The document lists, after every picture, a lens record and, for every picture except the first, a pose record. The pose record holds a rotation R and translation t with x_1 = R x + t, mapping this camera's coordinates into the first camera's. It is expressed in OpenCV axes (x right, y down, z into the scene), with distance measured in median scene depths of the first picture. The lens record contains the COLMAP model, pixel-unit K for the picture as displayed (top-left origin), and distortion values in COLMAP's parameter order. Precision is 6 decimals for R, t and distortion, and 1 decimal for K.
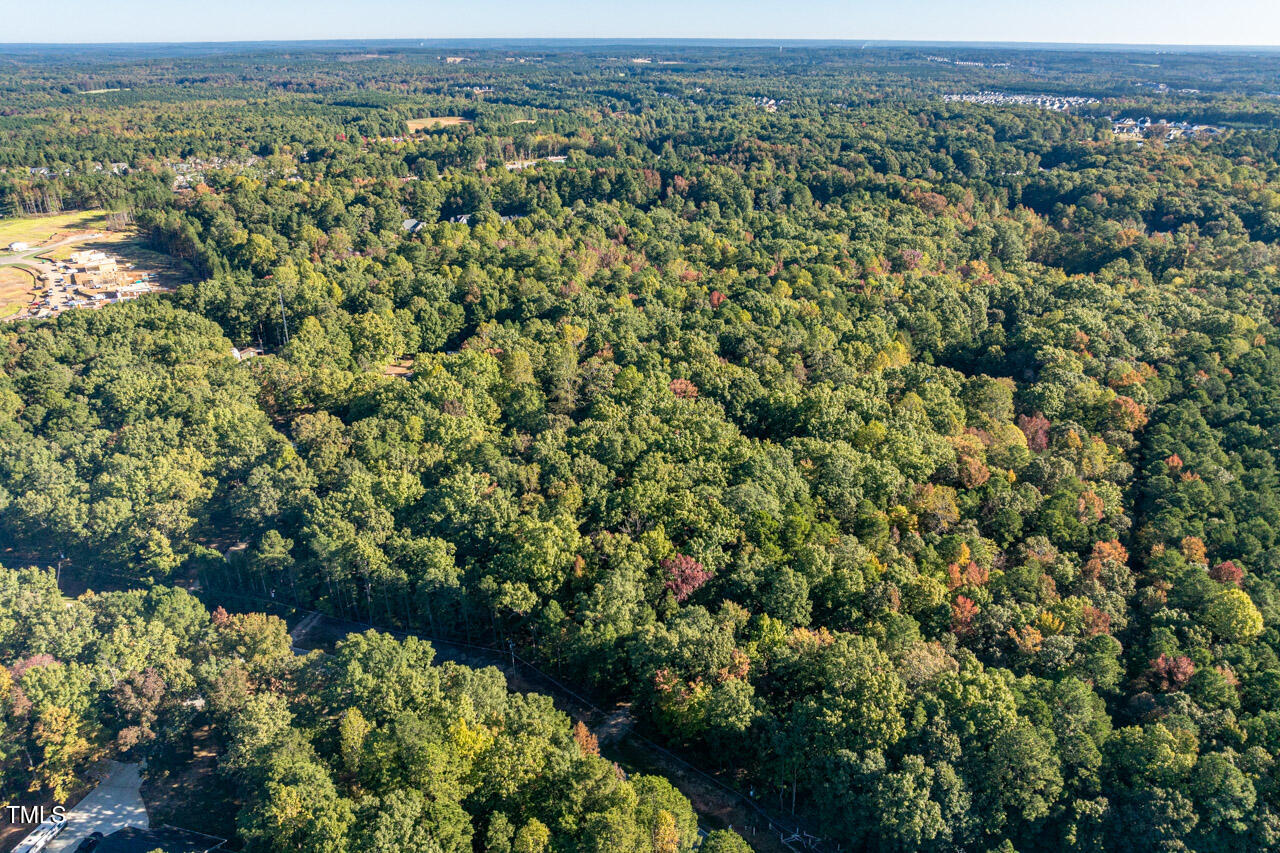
lens RADIAL K [[897.1, 0, 589.3], [0, 897.1, 414.1], [0, 0, 1]] dist [-0.039523, 0.003205]
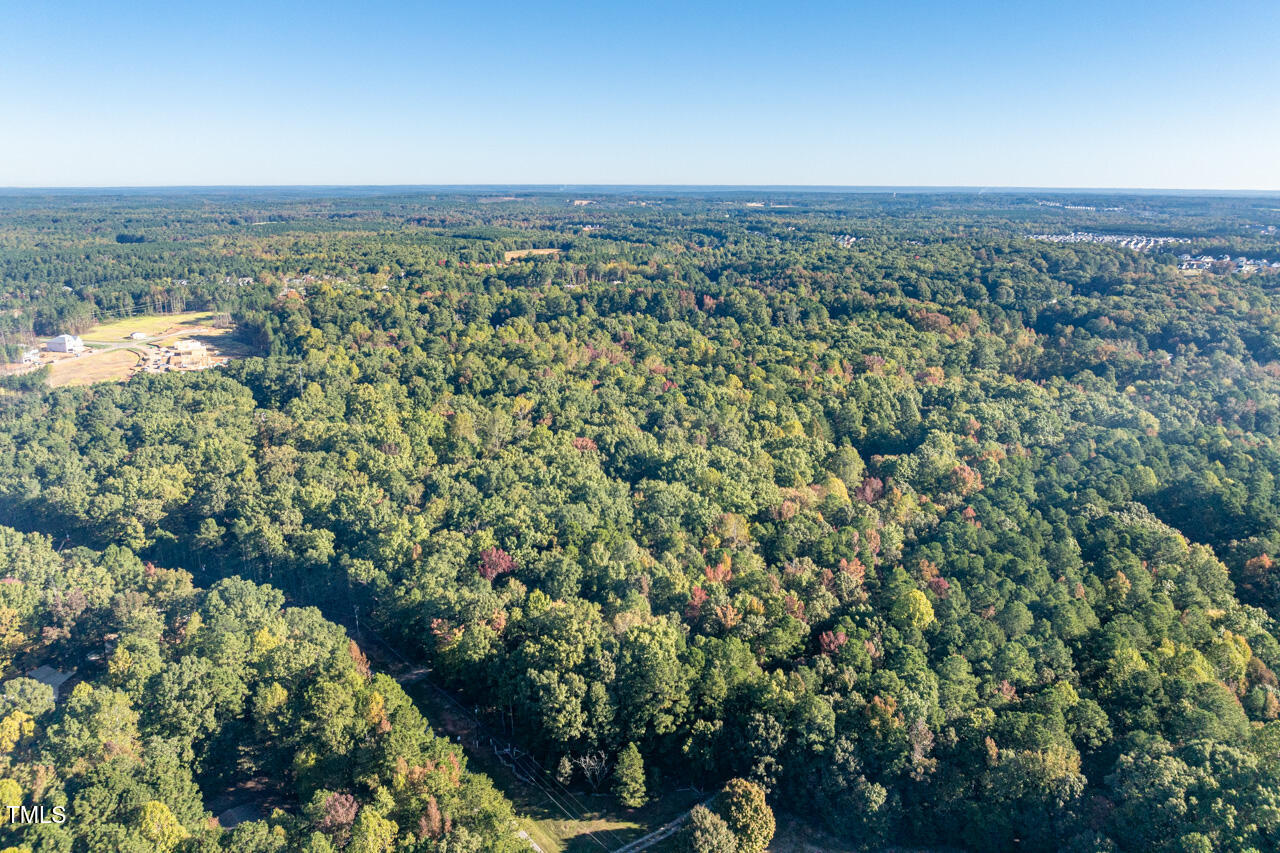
lens RADIAL K [[897.1, 0, 589.3], [0, 897.1, 414.1], [0, 0, 1]] dist [-0.039523, 0.003205]
pose [[0.987910, 0.040804, -0.149563, 0.208740], [-0.062709, 0.987471, -0.144808, 0.074033], [0.141781, 0.152437, 0.978091, -0.116342]]
